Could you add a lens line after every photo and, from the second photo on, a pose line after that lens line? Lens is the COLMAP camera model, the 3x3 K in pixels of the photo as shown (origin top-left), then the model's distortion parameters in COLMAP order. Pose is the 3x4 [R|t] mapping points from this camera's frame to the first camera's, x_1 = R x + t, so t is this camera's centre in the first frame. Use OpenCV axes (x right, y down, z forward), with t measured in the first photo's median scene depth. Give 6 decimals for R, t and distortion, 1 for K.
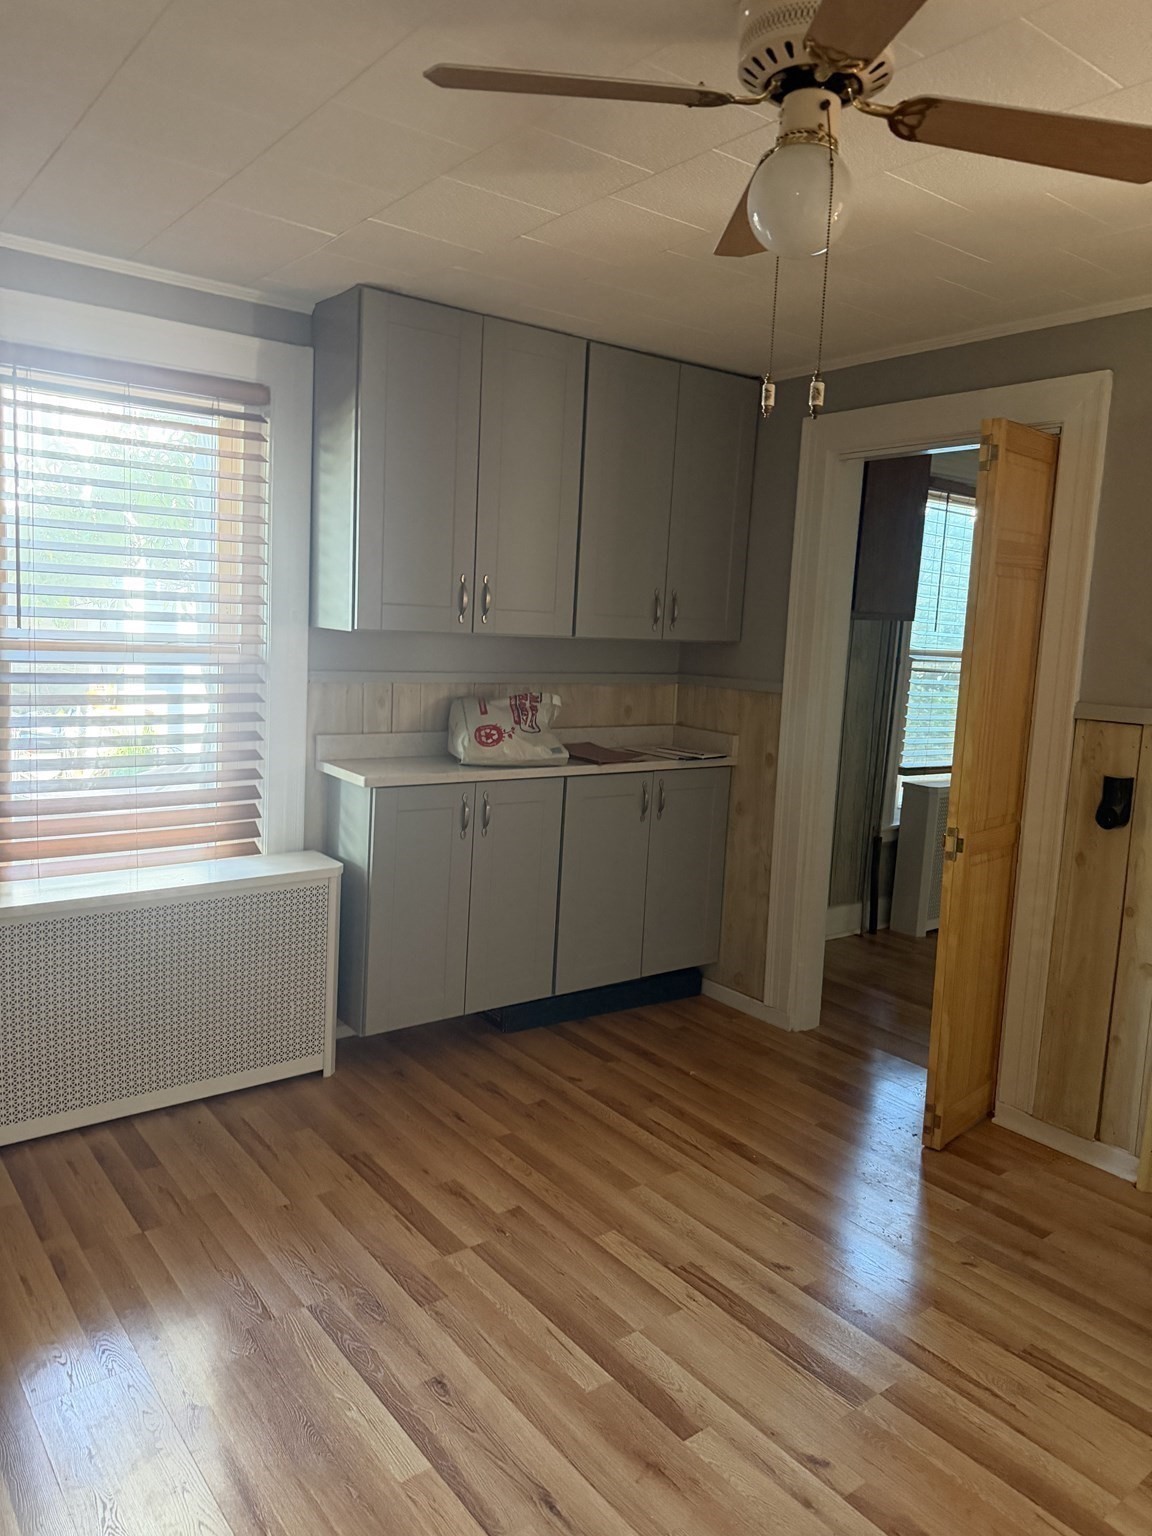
lens RADIAL K [[1076.2, 0, 576.0], [0, 1076.2, 768.0], [0, 0, 1]] dist [0.107872, -0.139714]
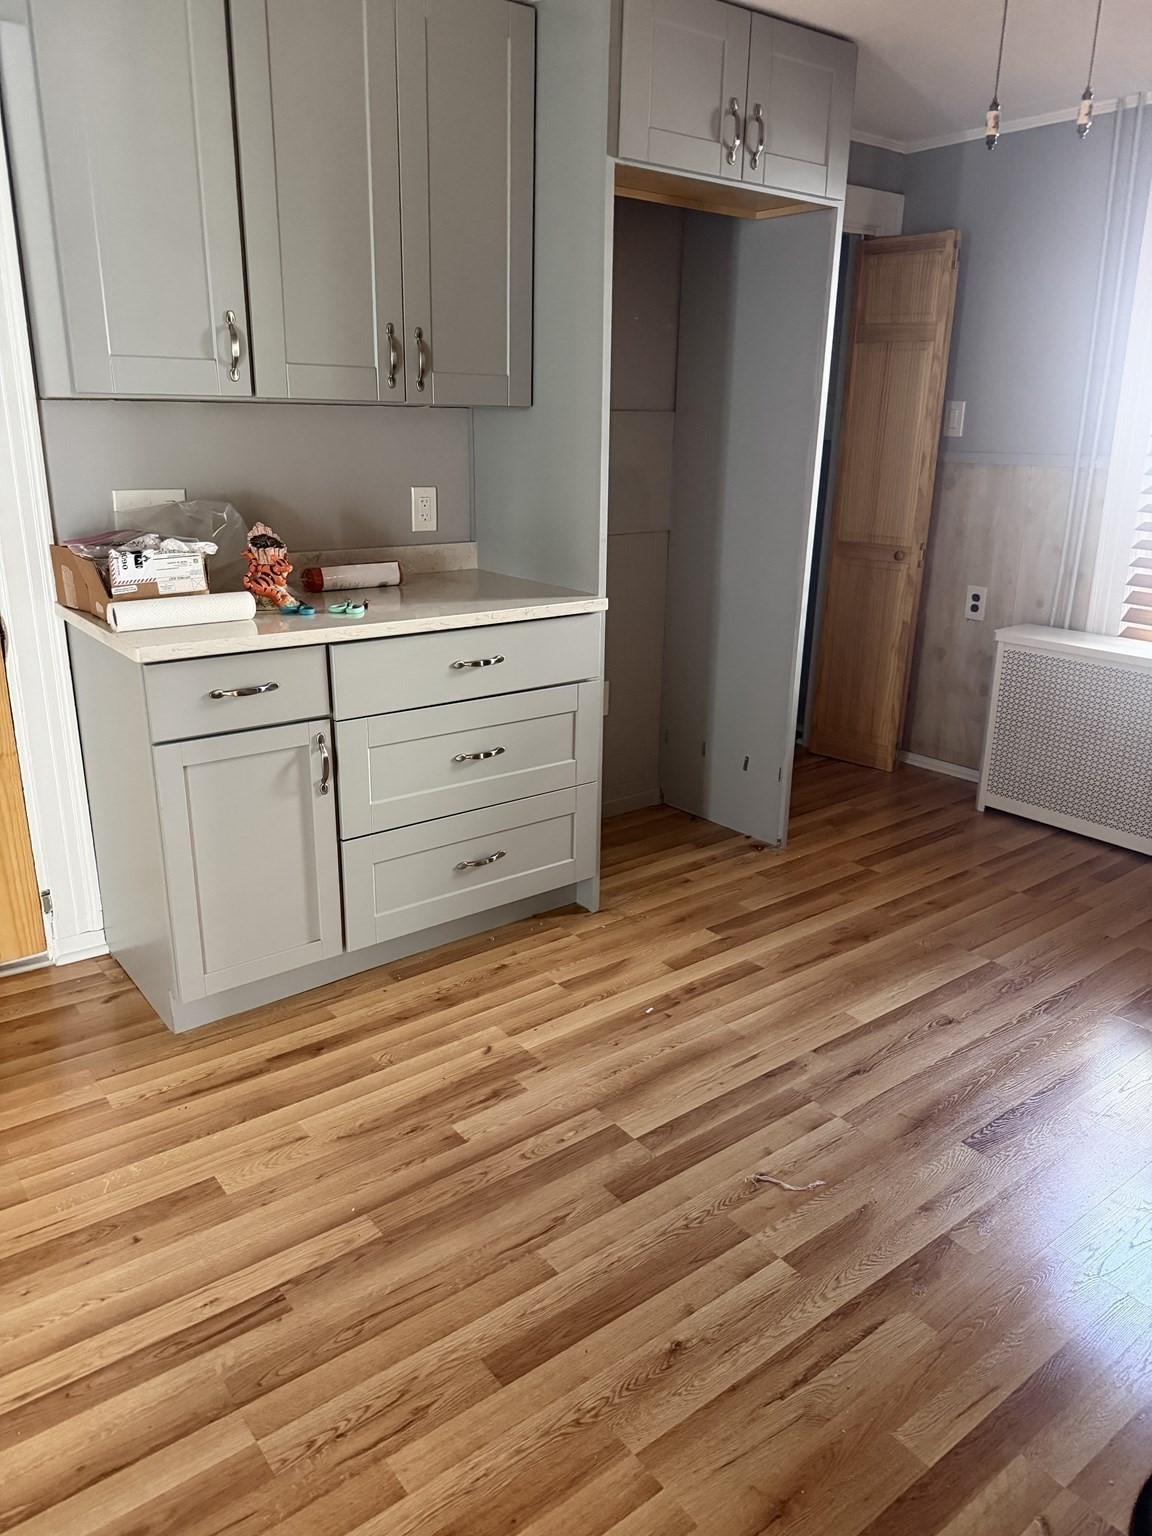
lens RADIAL K [[1060.2, 0, 576.0], [0, 1060.2, 768.0], [0, 0, 1]] dist [-0.000001, -0.032202]
pose [[-0.016771, 0.266043, -0.963815, 0.657963], [-0.143143, 0.953382, 0.265654, 0.009495], [0.989560, 0.142419, 0.022093, 0.334206]]
